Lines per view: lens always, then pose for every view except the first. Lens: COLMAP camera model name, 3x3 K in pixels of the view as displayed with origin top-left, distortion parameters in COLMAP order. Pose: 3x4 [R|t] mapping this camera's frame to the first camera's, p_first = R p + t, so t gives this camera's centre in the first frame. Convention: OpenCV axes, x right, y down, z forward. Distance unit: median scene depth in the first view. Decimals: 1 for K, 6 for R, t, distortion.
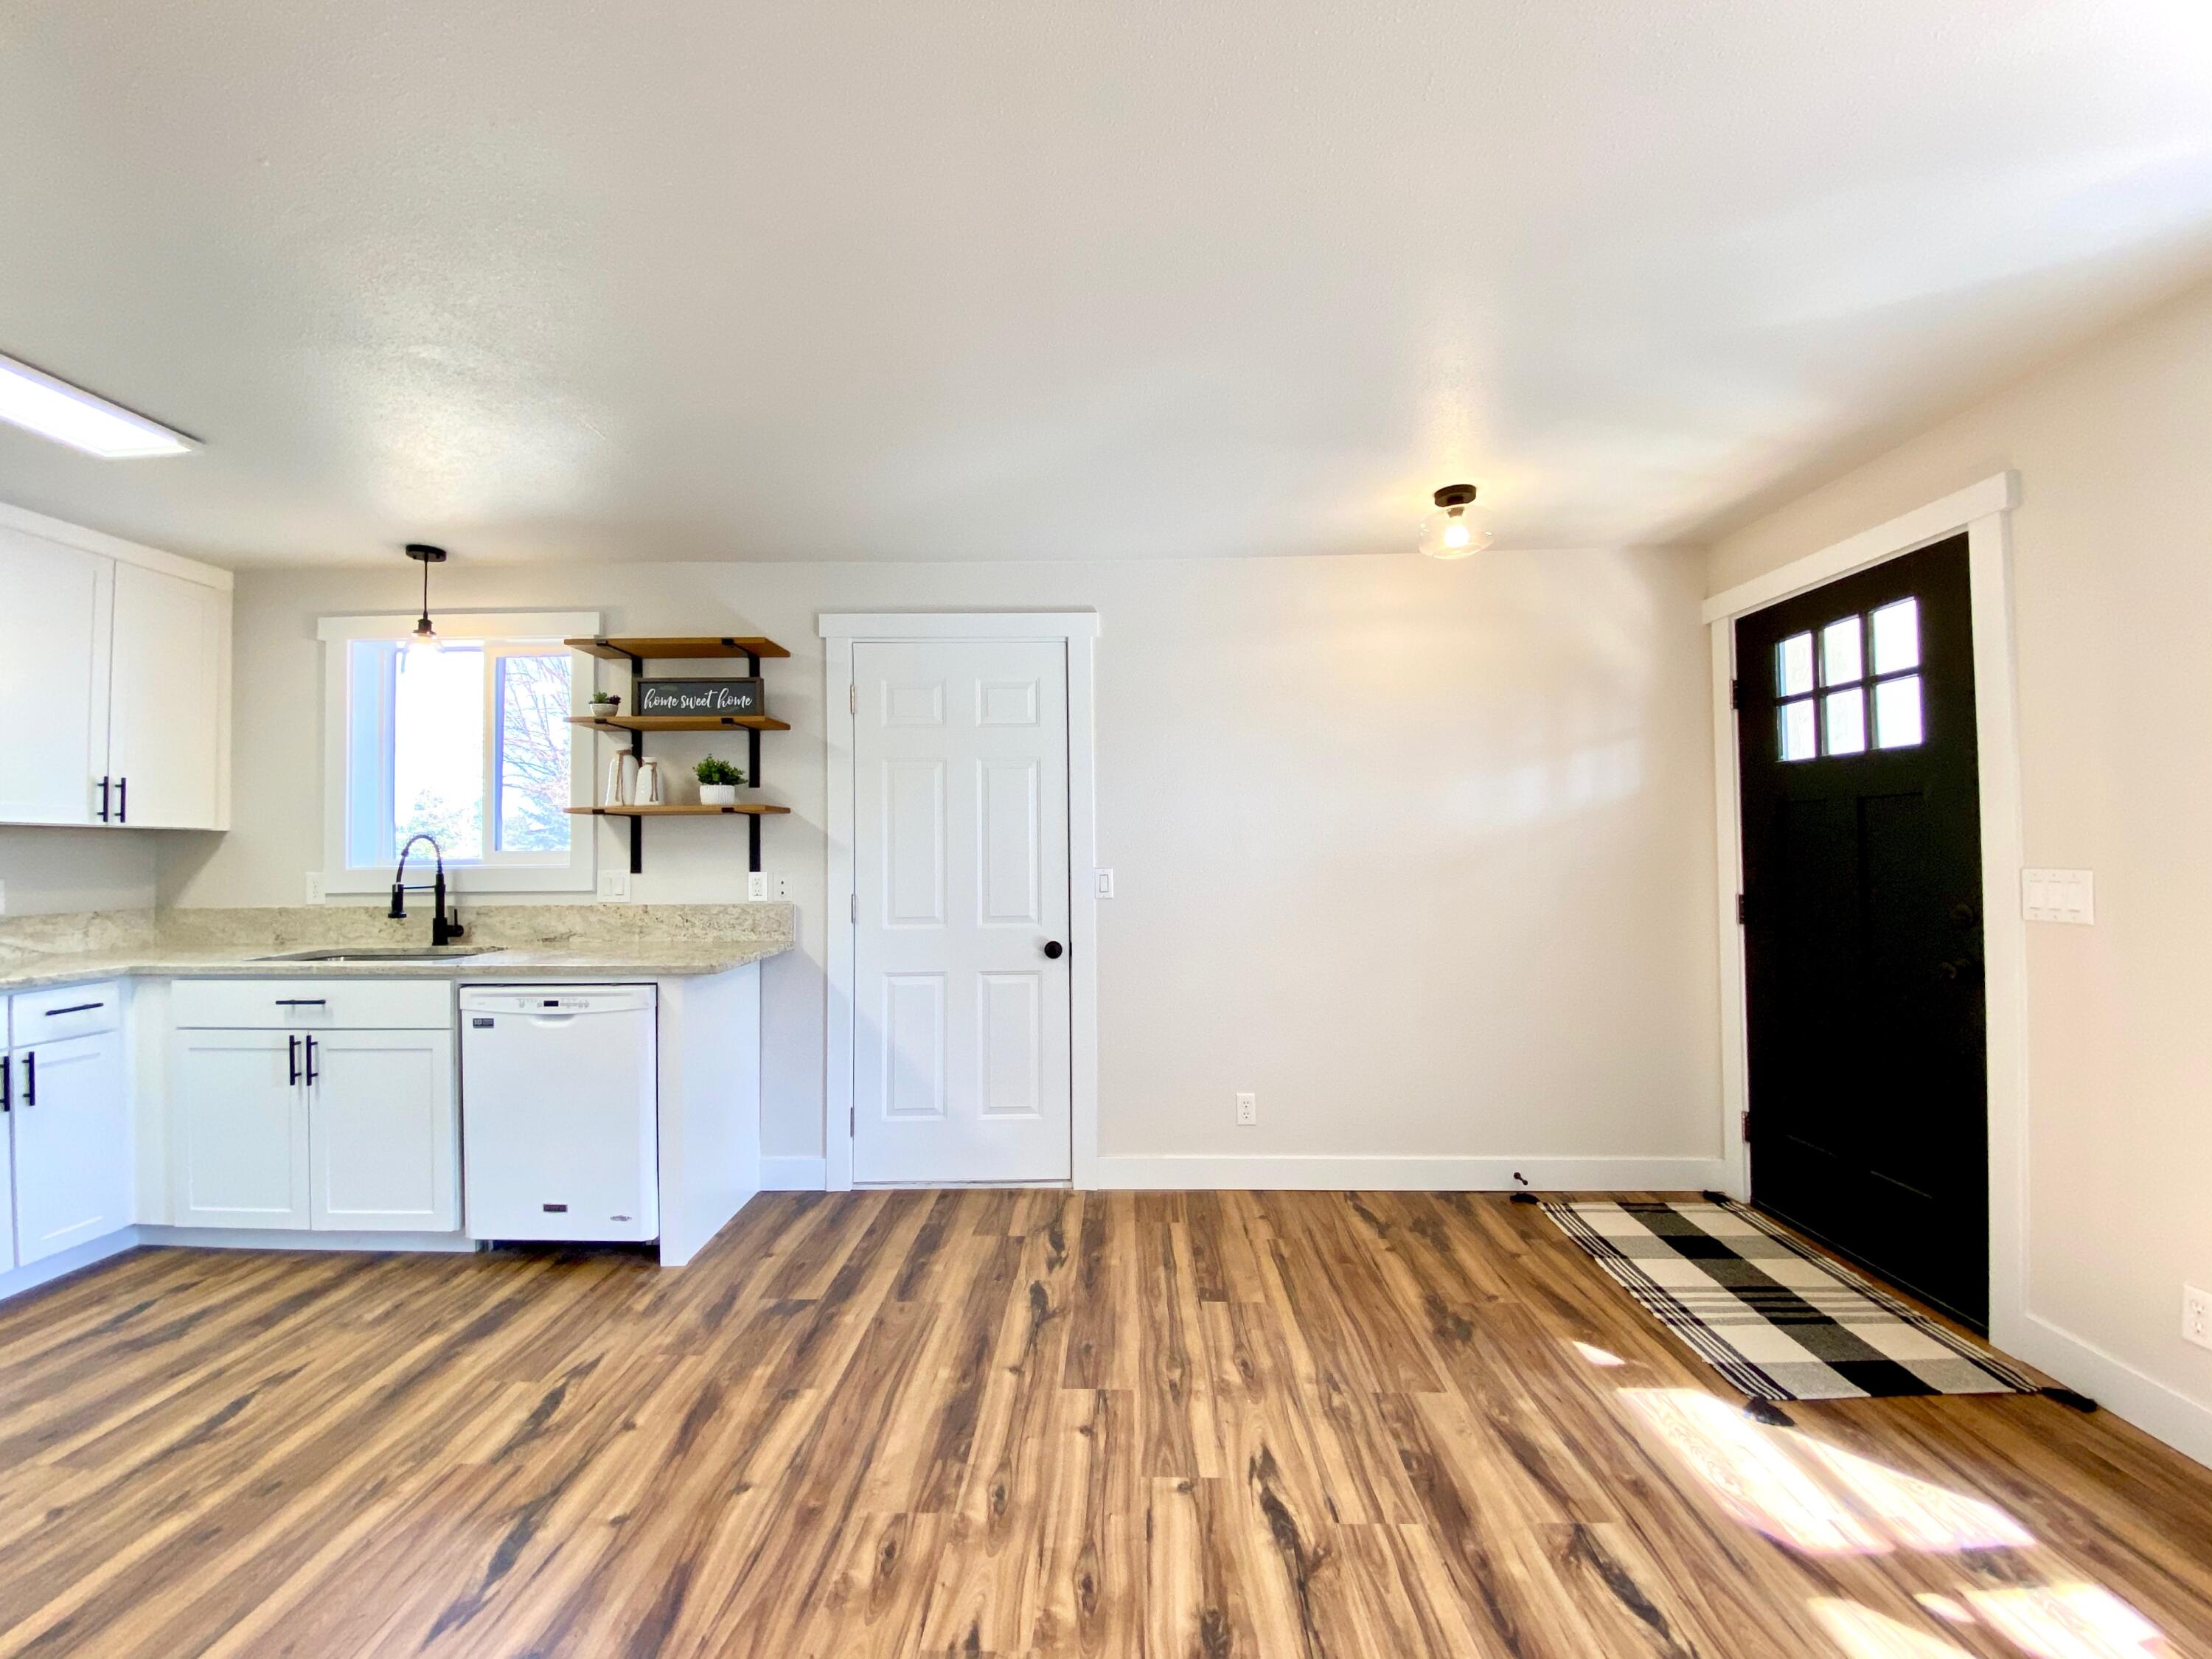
lens RADIAL K [[900.6, 0, 1106.0], [0, 900.6, 829.5], [0, 0, 1]] dist [0.005842, -0.013860]
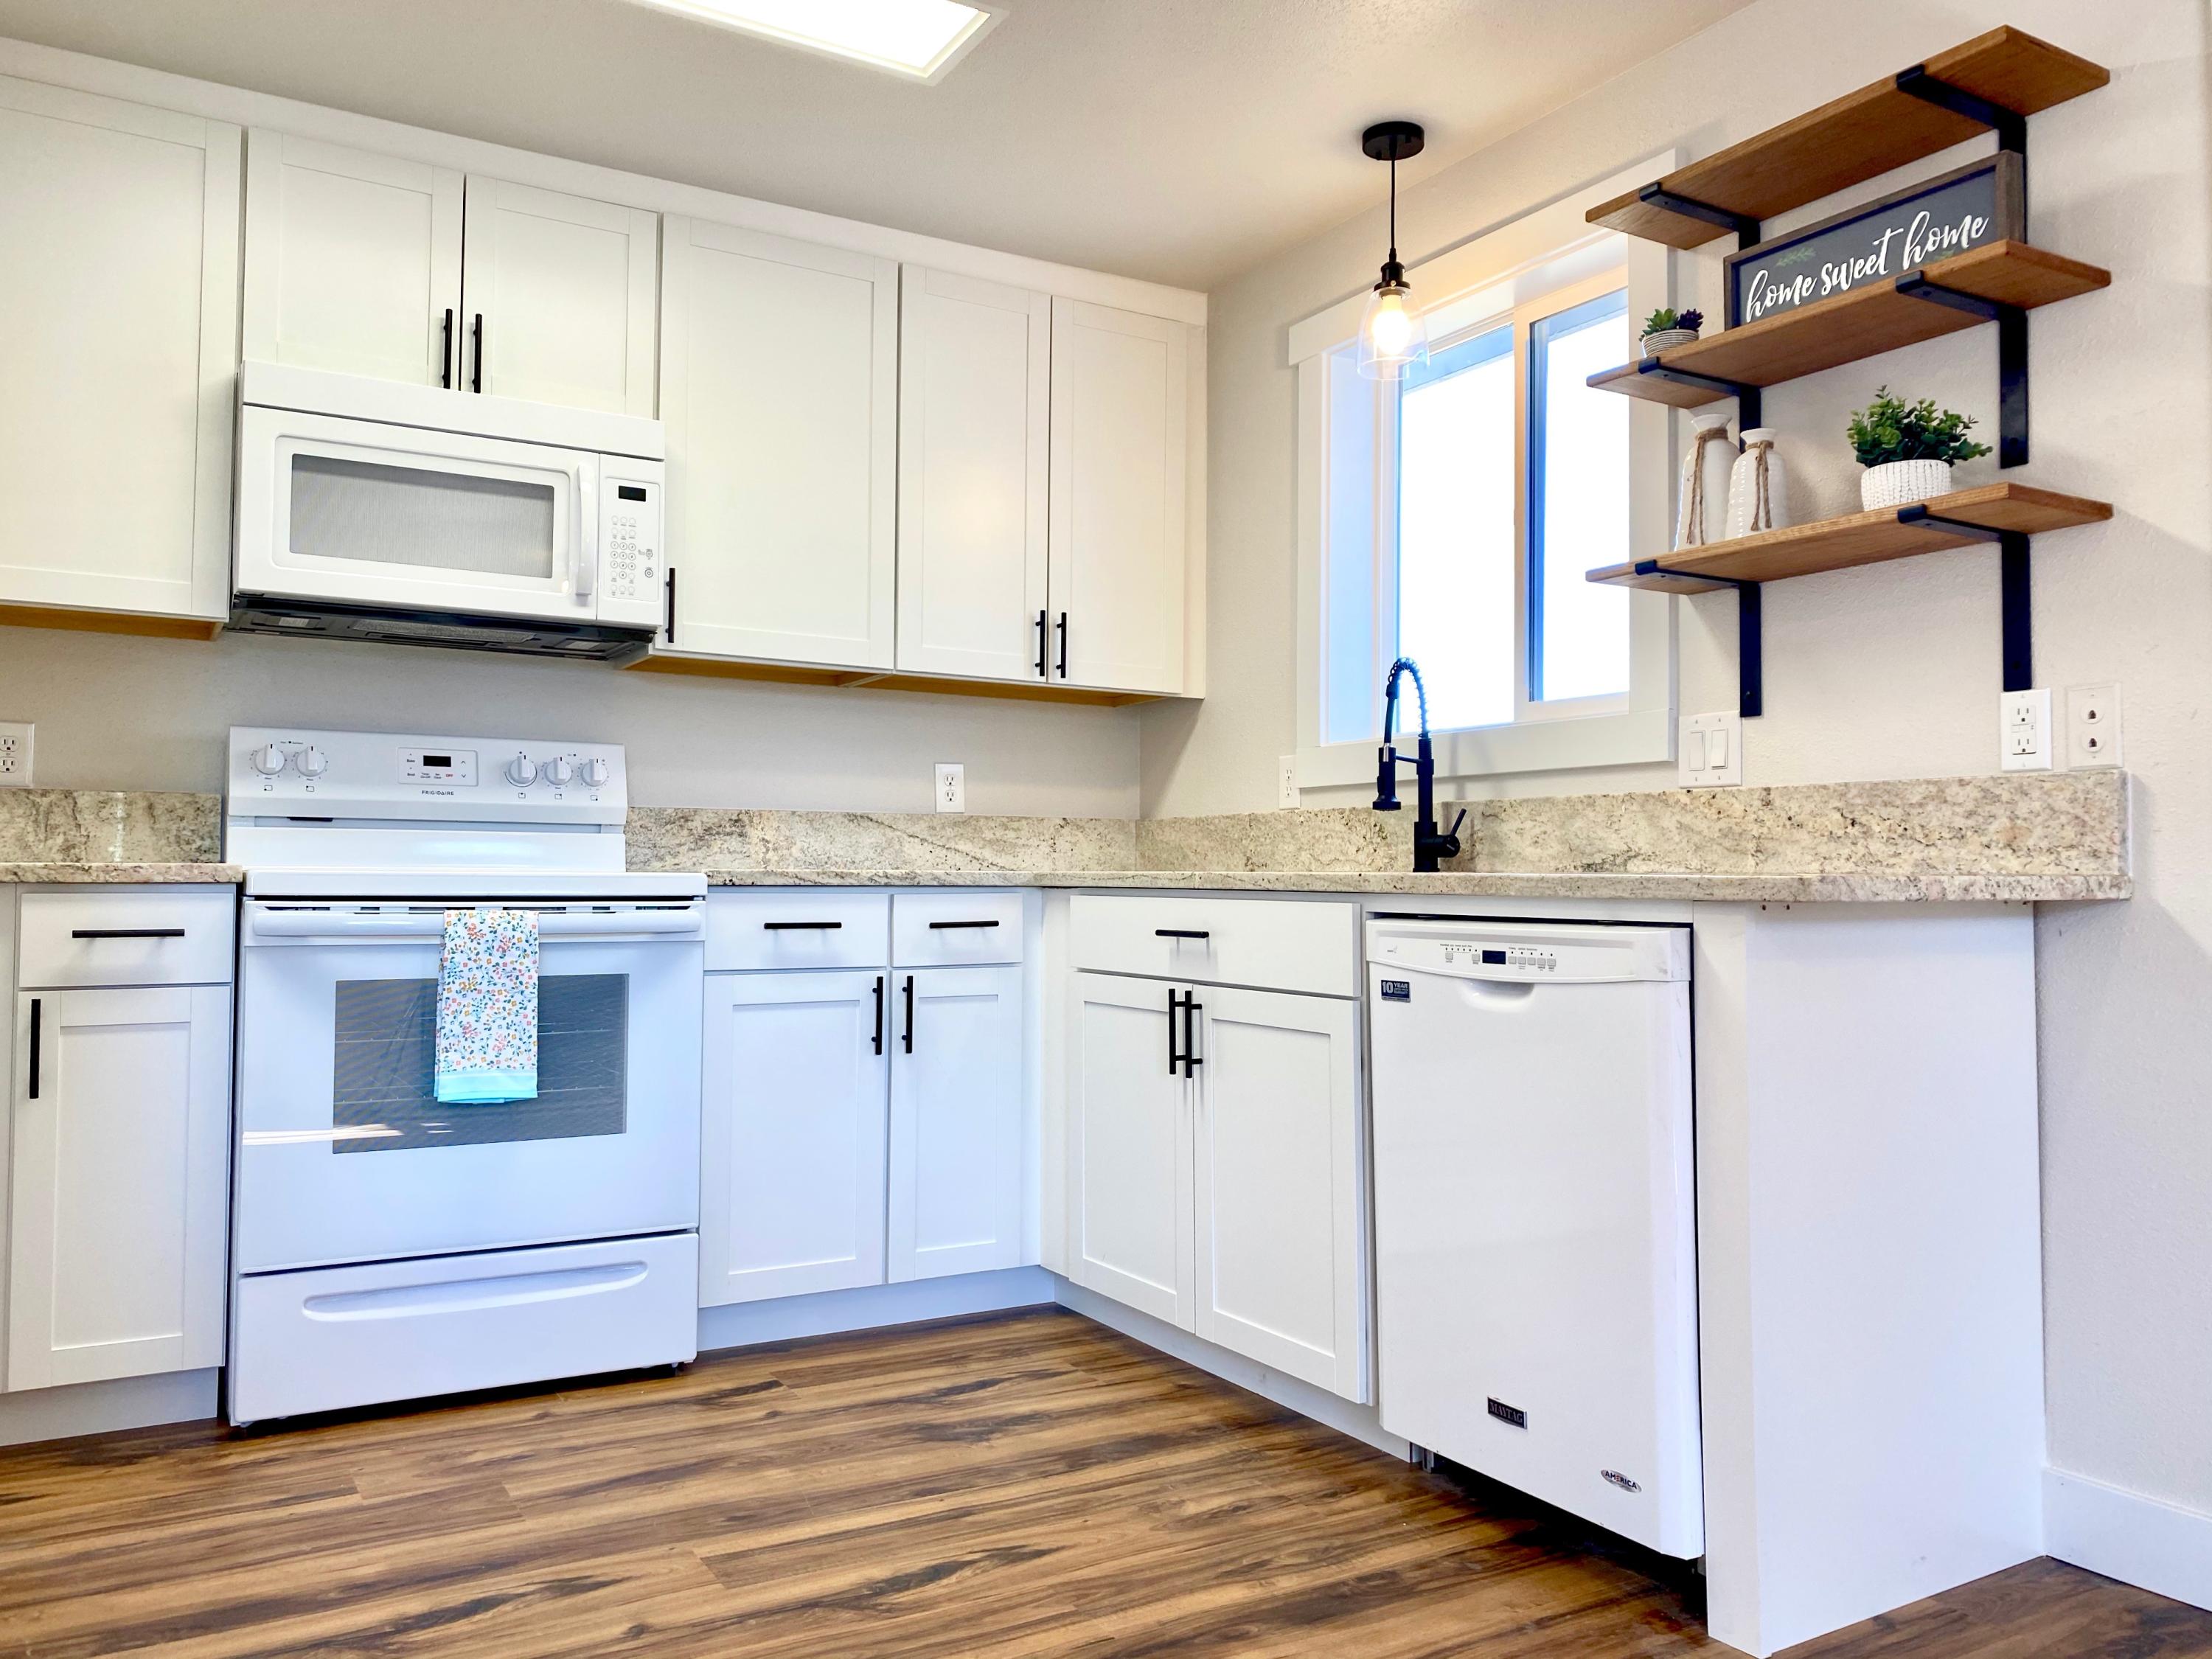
lens RADIAL K [[1699.6, 0, 1101.4], [0, 1699.6, 813.4], [0, 0, 1]] dist [0.051171, -0.062430]
pose [[0.523620, -0.021530, -0.851680, 0.019286], [0.006445, 0.999752, -0.021311, 0.137490], [0.851928, 0.005670, 0.523629, 0.375704]]
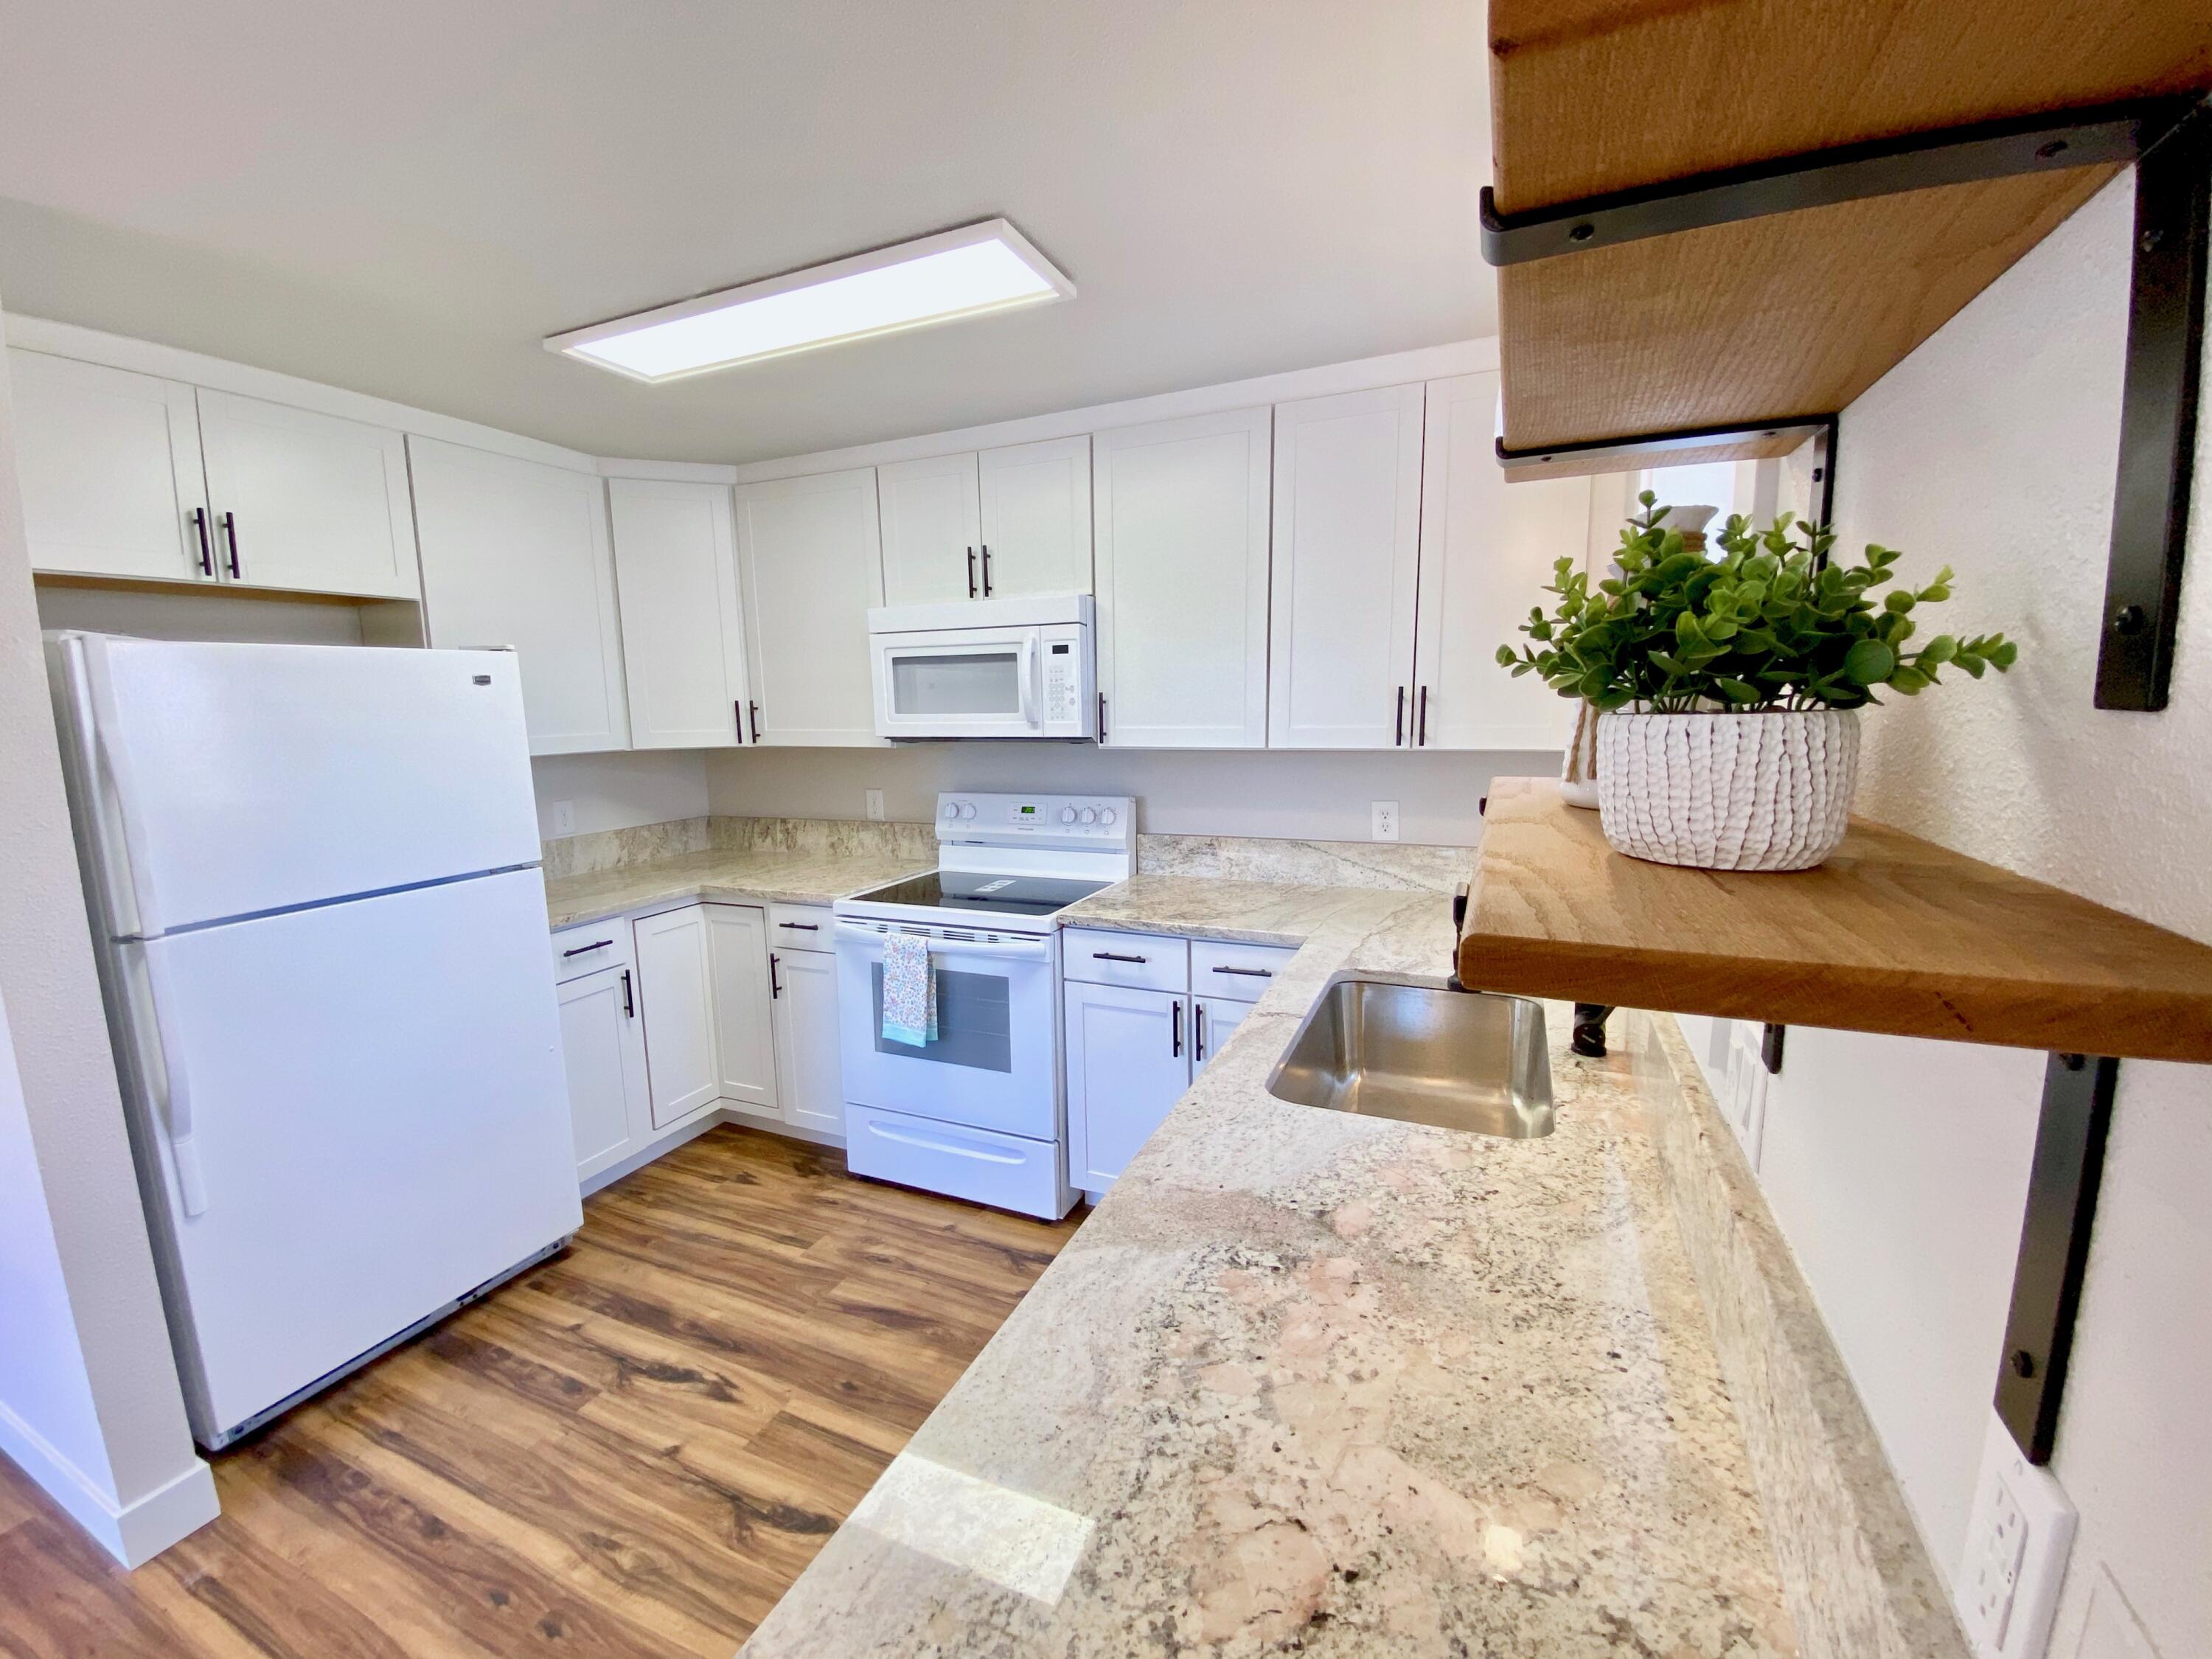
lens RADIAL K [[901.3, 0, 1113.1], [0, 901.3, 819.4], [0, 0, 1]] dist [0.000945, -0.012946]
pose [[-0.379462, 0.138973, -0.914710, -0.312949], [0.043852, 0.990245, 0.132257, -0.064943], [0.924167, 0.010074, -0.381855, 1.154778]]
